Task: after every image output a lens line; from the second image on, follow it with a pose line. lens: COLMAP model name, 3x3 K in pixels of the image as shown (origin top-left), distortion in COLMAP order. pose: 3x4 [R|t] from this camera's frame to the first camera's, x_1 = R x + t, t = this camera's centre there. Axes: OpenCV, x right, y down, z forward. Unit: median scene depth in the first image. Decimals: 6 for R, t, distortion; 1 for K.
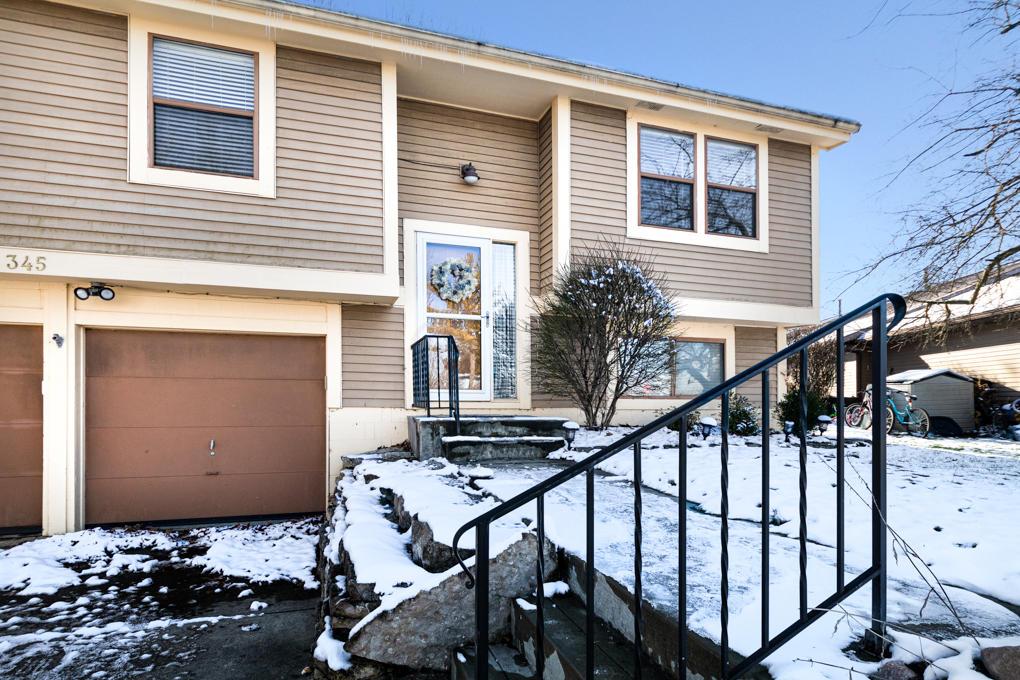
lens RADIAL K [[597.5, 0, 509.0], [0, 597.5, 340.9], [0, 0, 1]] dist [0.002890, 0.001077]
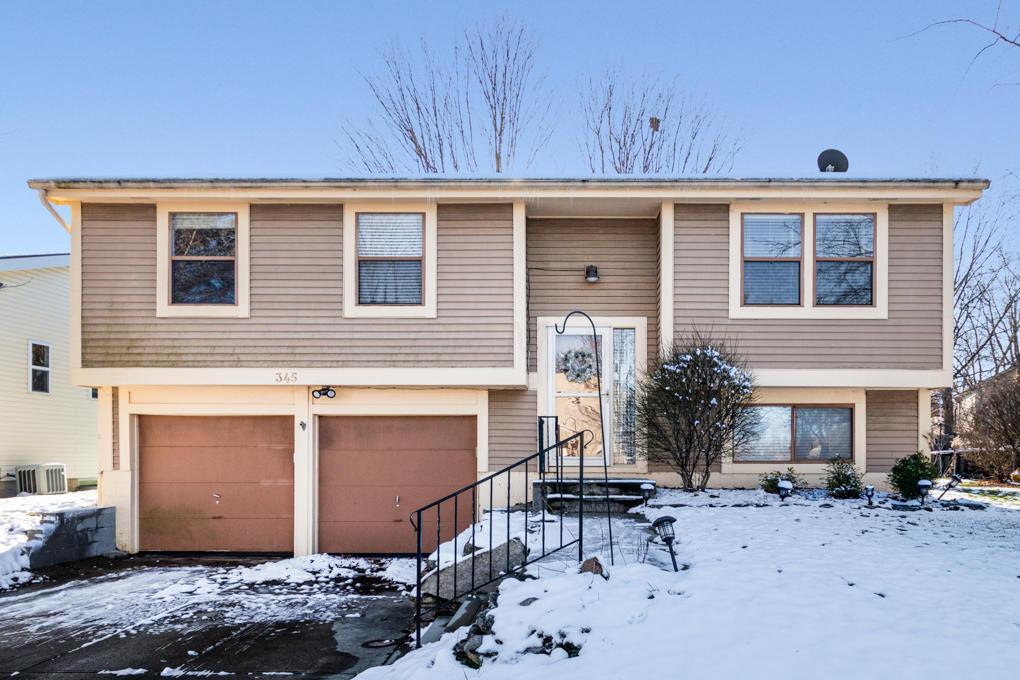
lens RADIAL K [[597.5, 0, 510.5], [0, 597.5, 340.4], [0, 0, 1]] dist [0.002890, 0.001077]
pose [[0.952145, -0.064524, -0.298758, 0.183116], [0.033592, 0.993633, -0.107542, -0.032129], [0.303794, 0.092360, 0.948250, -0.254370]]
